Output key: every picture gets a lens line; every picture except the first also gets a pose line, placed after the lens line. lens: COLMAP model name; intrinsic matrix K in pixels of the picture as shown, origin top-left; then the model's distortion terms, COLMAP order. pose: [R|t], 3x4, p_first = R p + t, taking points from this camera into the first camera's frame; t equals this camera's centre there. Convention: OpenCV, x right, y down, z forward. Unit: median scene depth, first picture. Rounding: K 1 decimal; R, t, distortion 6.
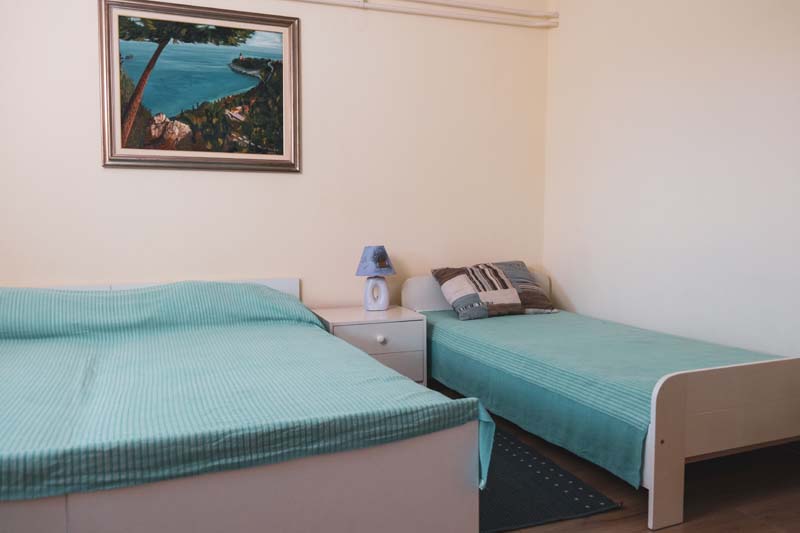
lens RADIAL K [[627.2, 0, 399.3], [0, 627.2, 267.0], [0, 0, 1]] dist [-0.024813, 0.007743]
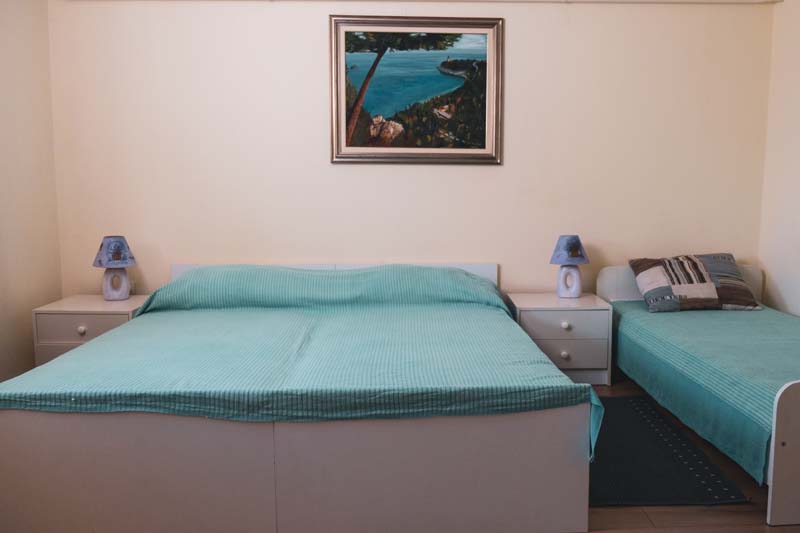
lens RADIAL K [[679.1, 0, 440.8], [0, 679.1, 268.1], [0, 0, 1]] dist [-0.024411, 0.015453]
pose [[0.947231, 0.041477, -0.317856, 0.123539], [-0.027131, 0.998409, 0.049431, -0.030707], [0.319401, -0.038199, 0.946849, -0.137127]]
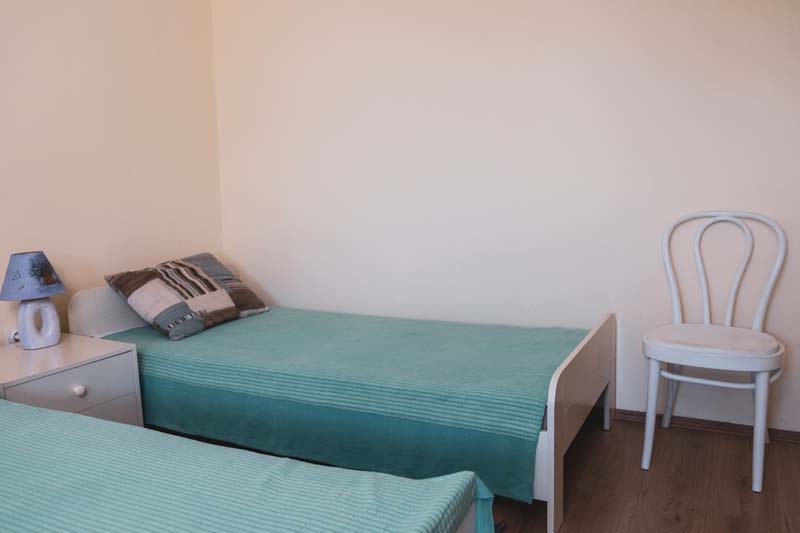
lens RADIAL K [[627.2, 0, 392.4], [0, 627.2, 266.0], [0, 0, 1]] dist [-0.024813, 0.007743]
pose [[0.750671, -0.103476, 0.652522, -0.190257], [0.072054, 0.994590, 0.074829, -0.043142], [-0.656735, -0.009155, 0.754066, 0.254476]]
